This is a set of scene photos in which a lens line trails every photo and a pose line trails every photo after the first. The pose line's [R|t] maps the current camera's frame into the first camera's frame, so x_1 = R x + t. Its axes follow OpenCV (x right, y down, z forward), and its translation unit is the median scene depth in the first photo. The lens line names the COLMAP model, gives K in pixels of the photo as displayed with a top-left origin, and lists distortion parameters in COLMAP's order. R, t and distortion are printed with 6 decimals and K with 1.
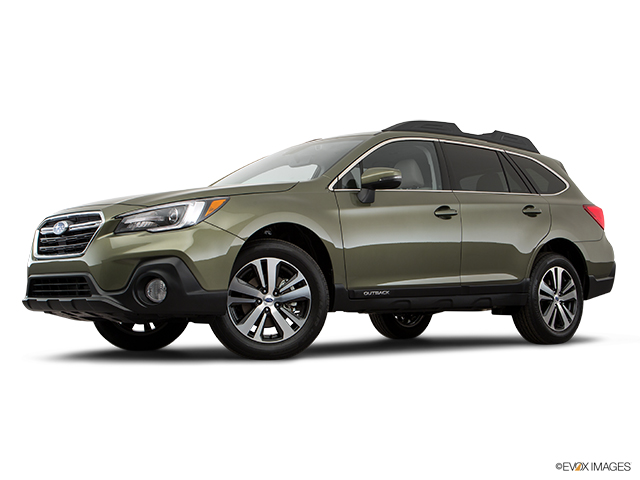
lens RADIAL K [[849.0, 0, 320.0], [0, 849.0, 240.0], [0, 0, 1]] dist [0.025669, 0.016253]
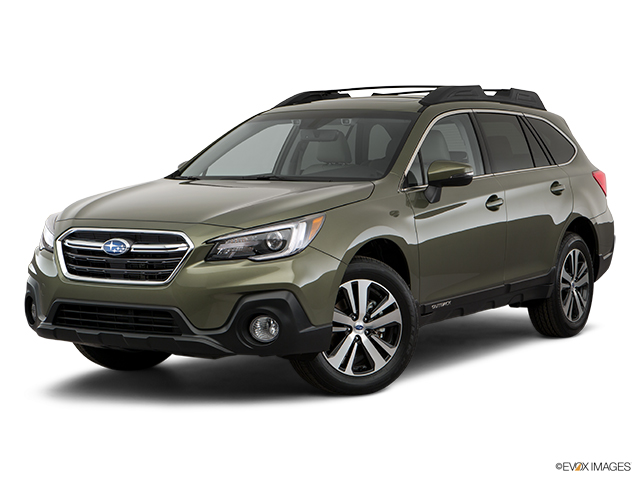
lens RADIAL K [[1205.7, 0, 320.0], [0, 1205.7, 240.0], [0, 0, 1]] dist [0.022256, -0.004491]
pose [[0.965713, -0.008909, 0.259460, -0.416265], [-0.020609, 0.993626, 0.110824, -0.154284], [-0.258794, -0.112371, 0.959374, -0.173215]]
